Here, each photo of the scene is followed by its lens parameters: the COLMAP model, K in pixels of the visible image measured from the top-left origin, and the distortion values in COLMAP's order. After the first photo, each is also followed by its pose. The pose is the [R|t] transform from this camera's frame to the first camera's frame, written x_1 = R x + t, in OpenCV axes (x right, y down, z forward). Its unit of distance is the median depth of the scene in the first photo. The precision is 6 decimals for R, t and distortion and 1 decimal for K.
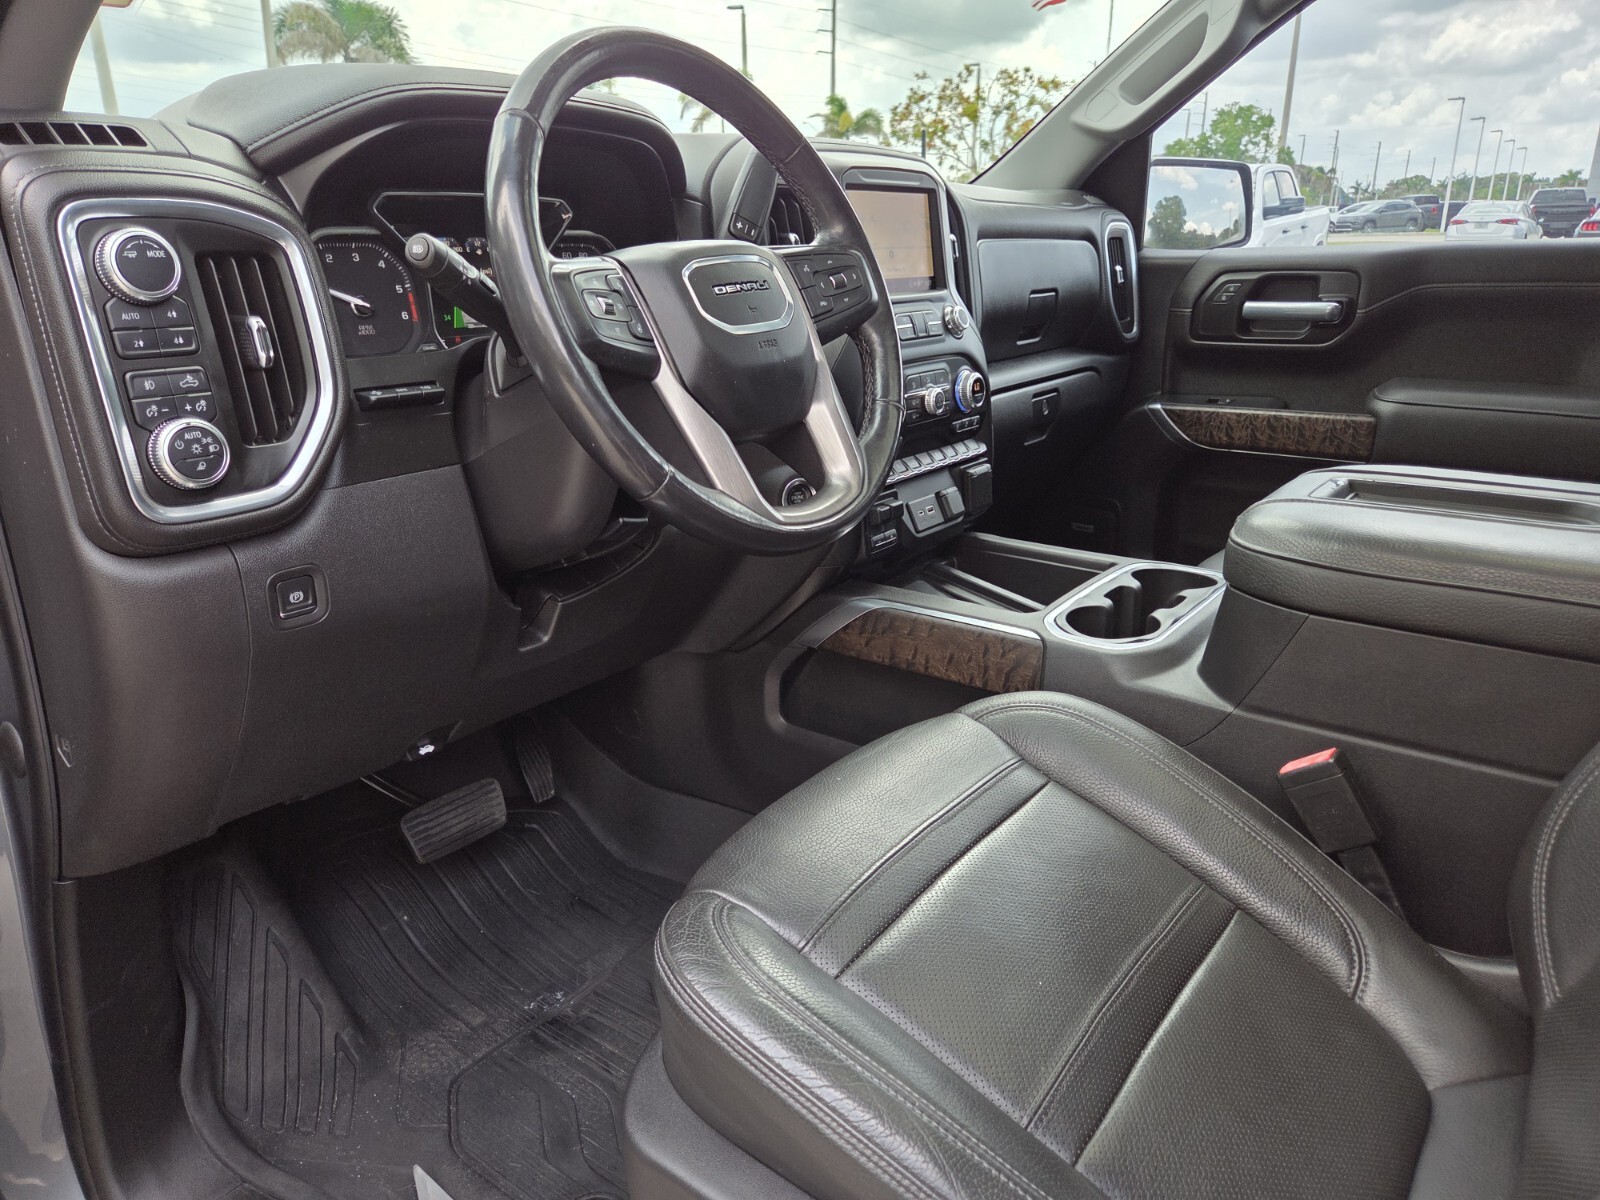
lens RADIAL K [[1066.6, 0, 799.1], [0, 1066.6, 604.0], [0, 0, 1]] dist [0.052984, -0.040152]
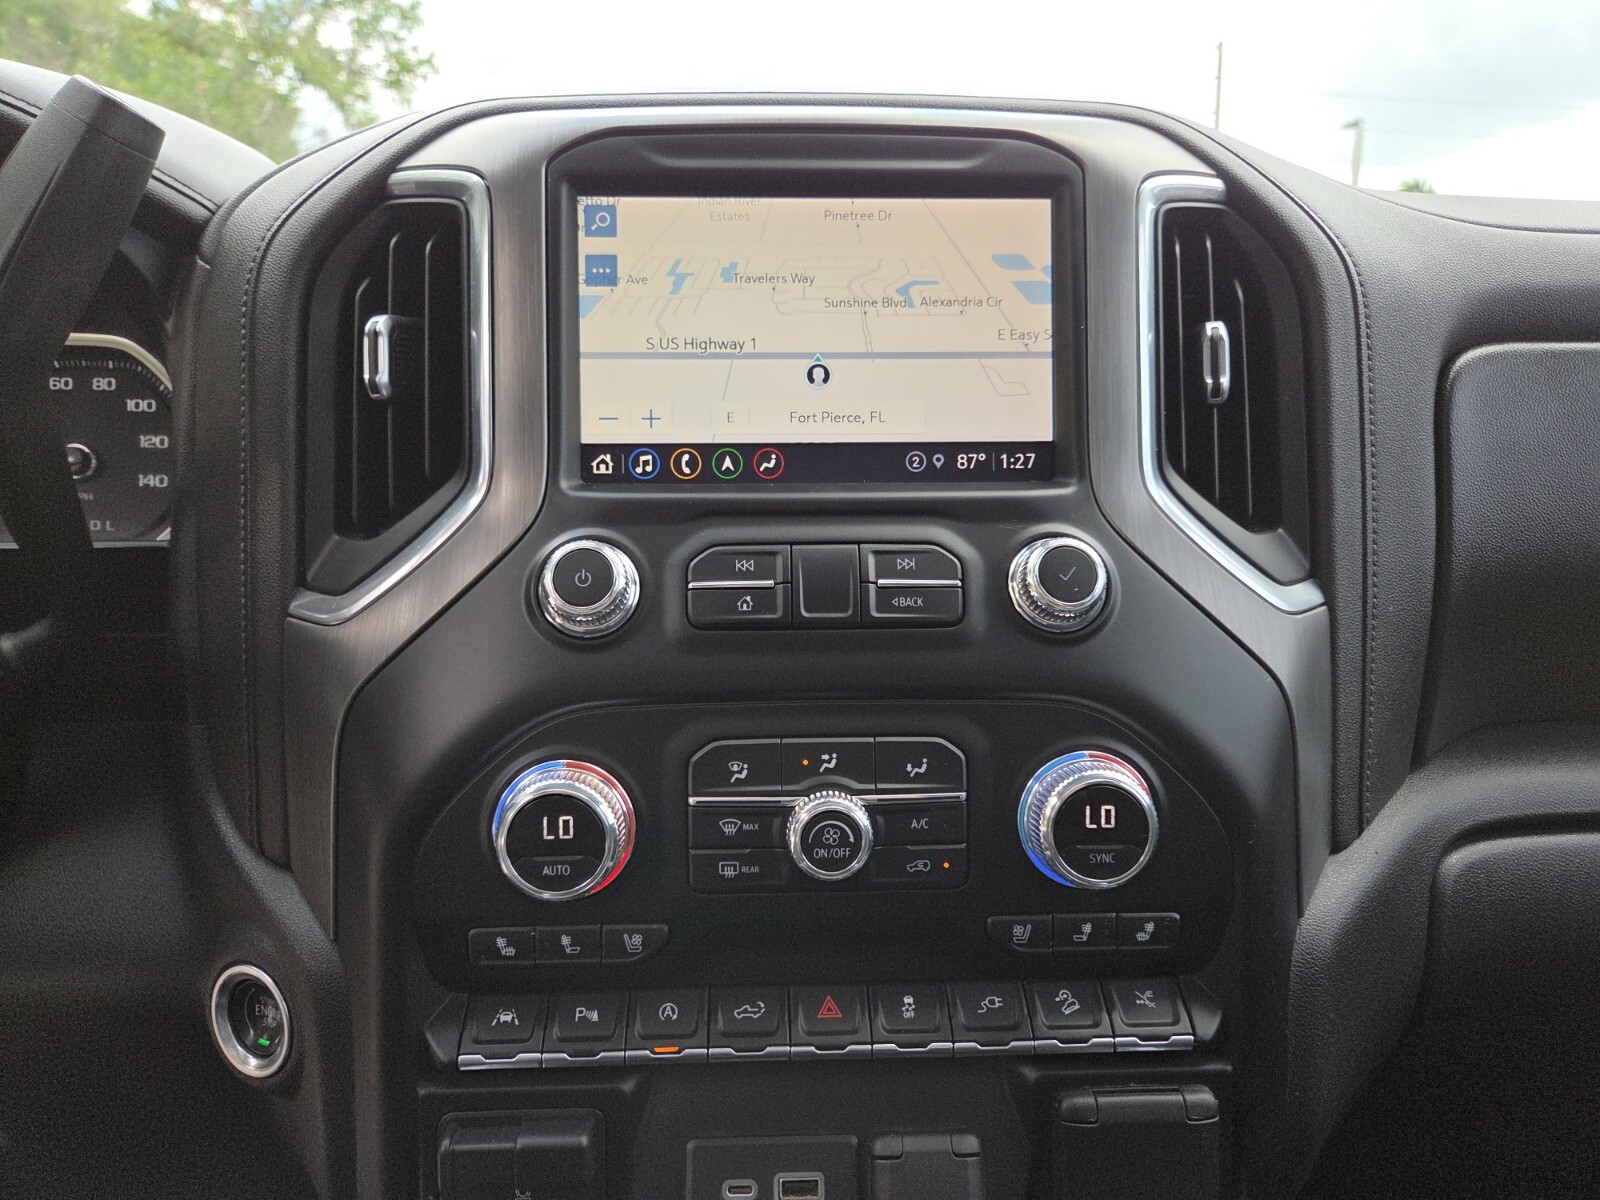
lens RADIAL K [[1121.6, 0, 809.8], [0, 1121.6, 589.4], [0, 0, 1]] dist [0.052623, -0.074921]
pose [[0.640015, 0.105073, -0.761144, 0.296995], [-0.246900, 0.966194, -0.074229, -0.194952], [0.727613, 0.235434, 0.644321, 0.656112]]
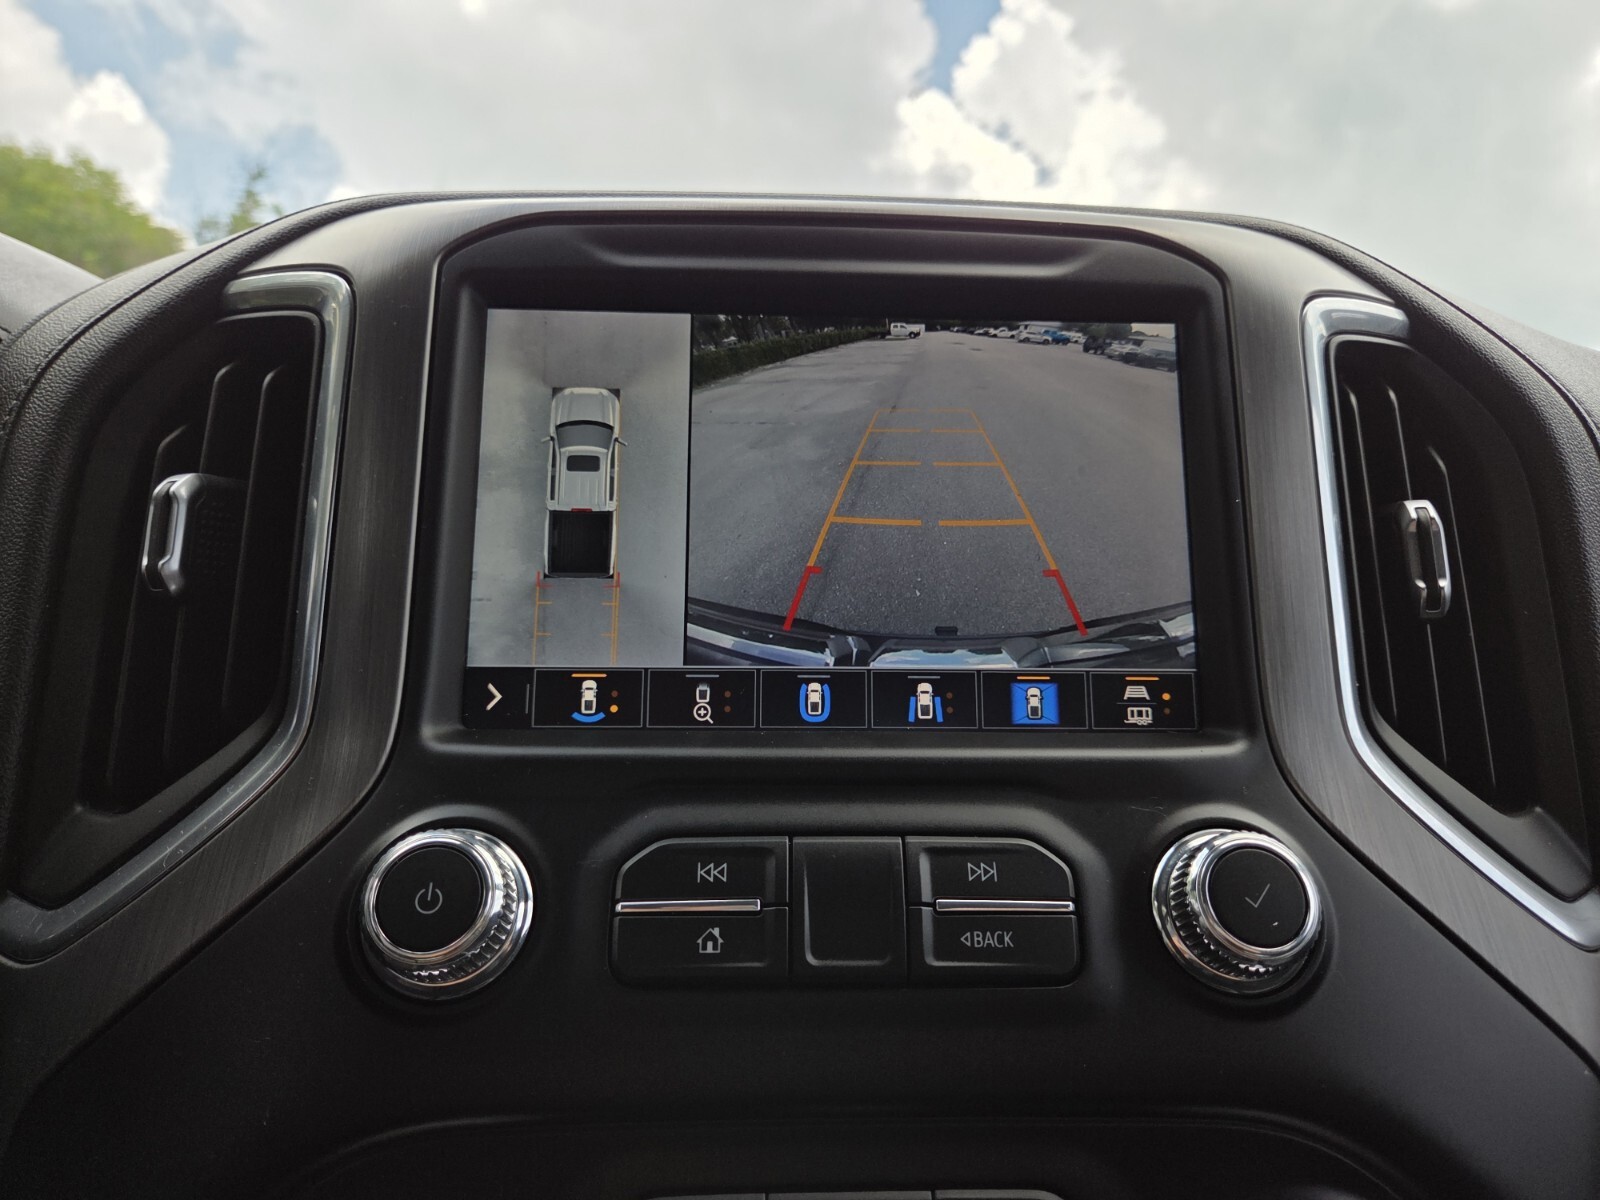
lens RADIAL K [[1121.6, 0, 809.8], [0, 1121.6, 589.4], [0, 0, 1]] dist [0.052623, -0.074921]
pose [[0.639439, -0.038008, -0.767901, 0.215199], [-0.258308, 0.930101, -0.261132, -0.215884], [0.724151, 0.365333, 0.584925, 0.718276]]
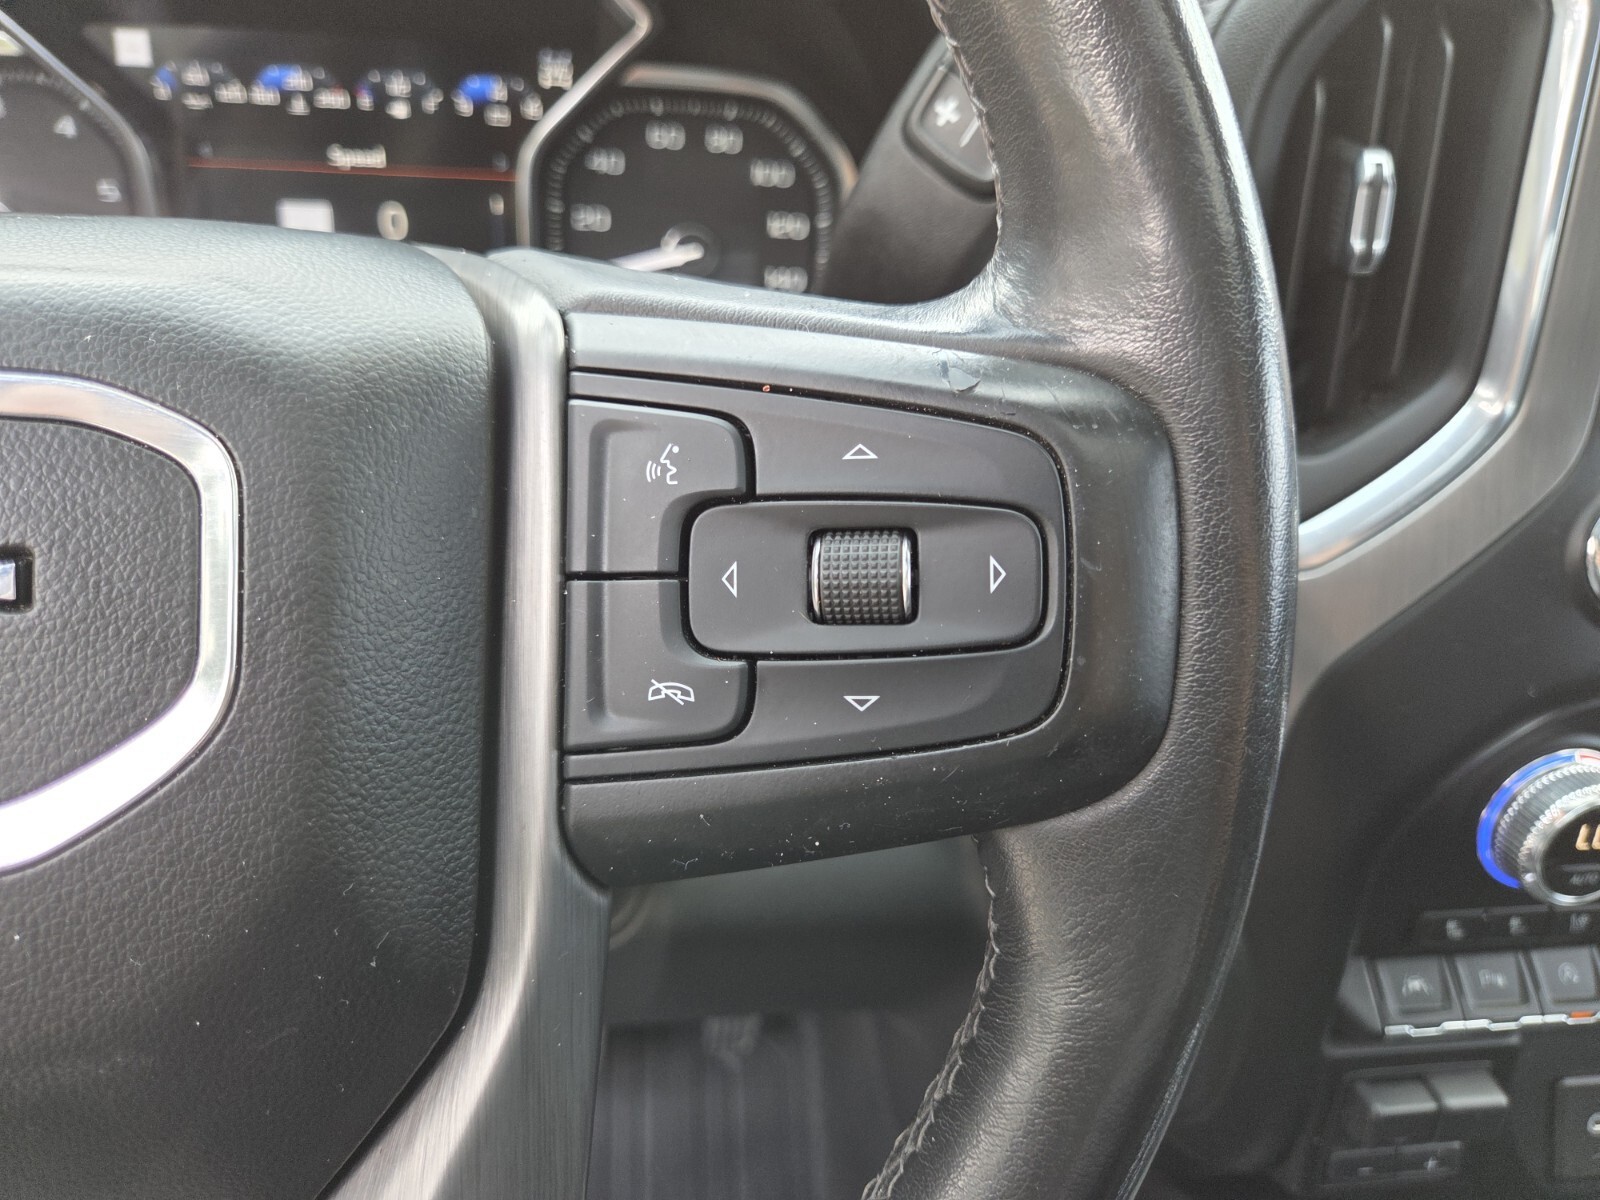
lens RADIAL K [[1119.5, 0, 833.2], [0, 1119.5, 602.0], [0, 0, 1]] dist [-0.002001, -0.021659]
pose [[0.698000, 0.376620, -0.609060, 0.083147], [-0.290723, 0.926316, 0.239623, -0.199879], [0.654428, 0.009811, 0.756060, 0.524199]]
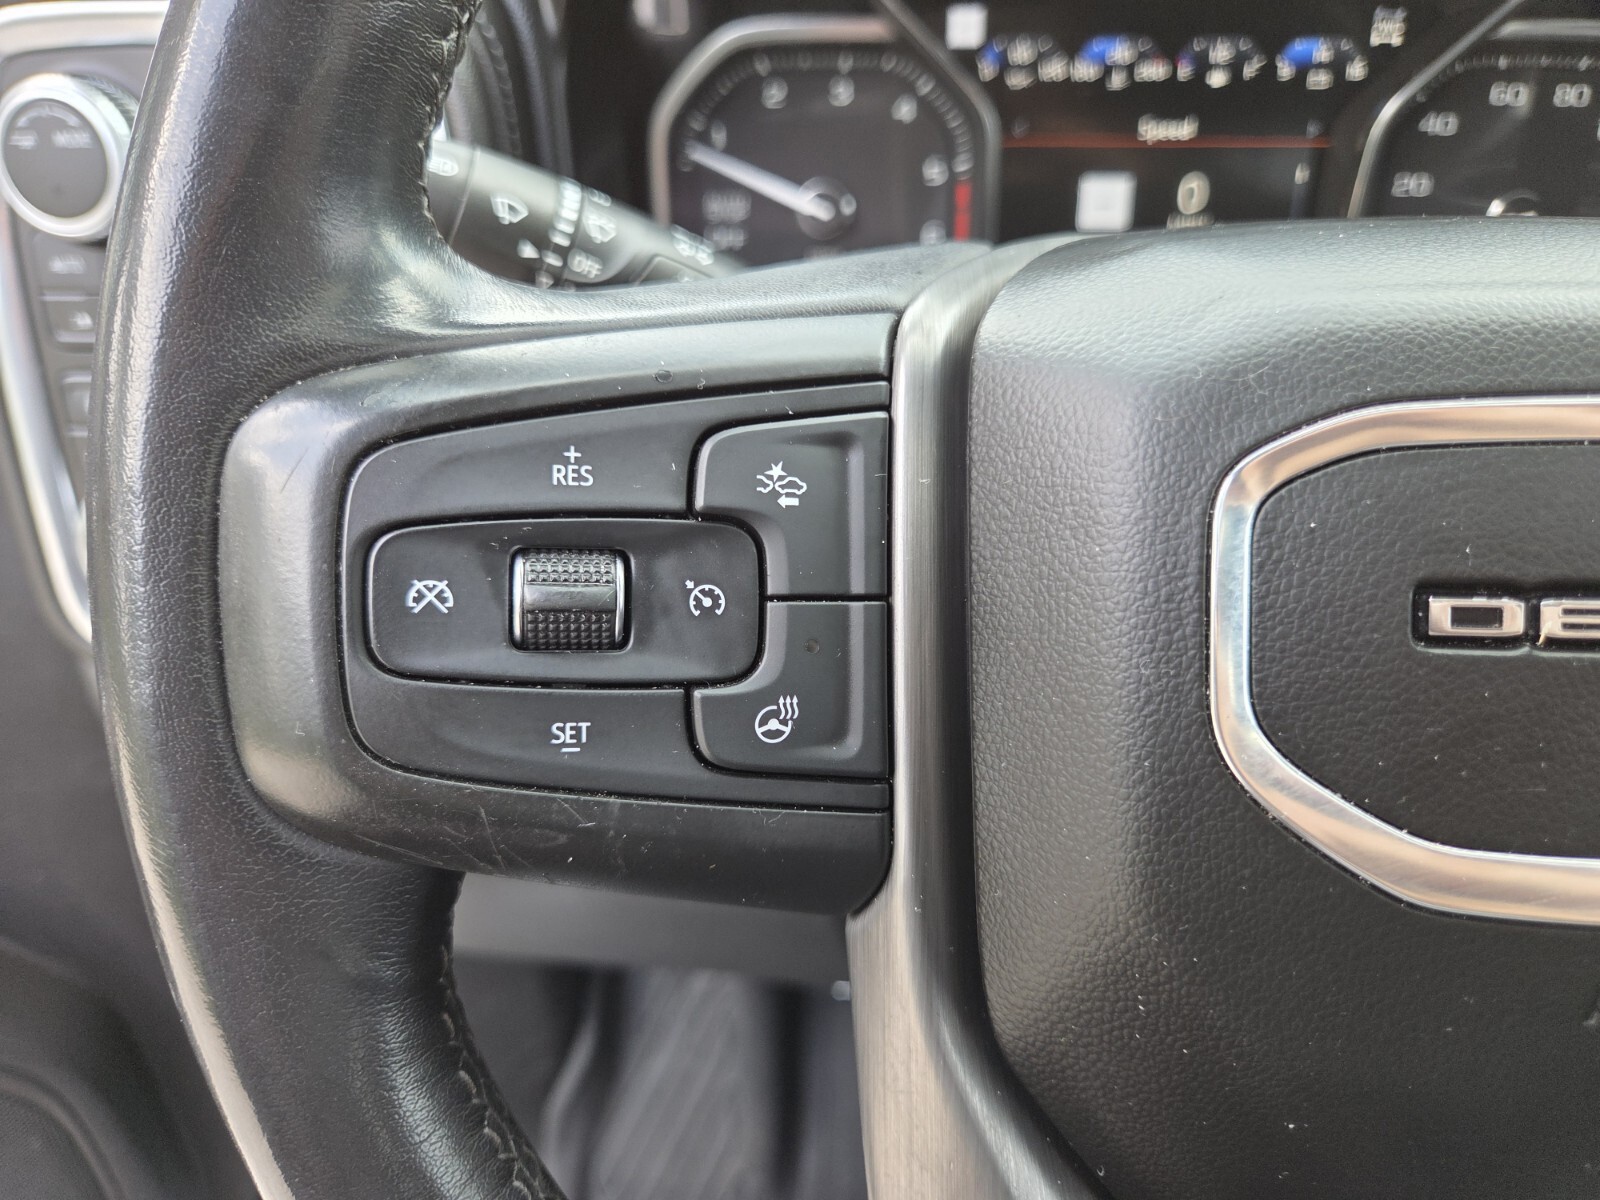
lens RADIAL K [[1152.0, 0, 803.6], [0, 1152.0, 604.6], [0, 0, 1]] dist [-0.012745, -0.009011]
pose [[0.538861, 0.423340, -0.728294, -0.001830], [-0.257144, 0.905951, 0.336347, -0.168836], [0.802188, 0.006032, 0.597041, 0.421804]]
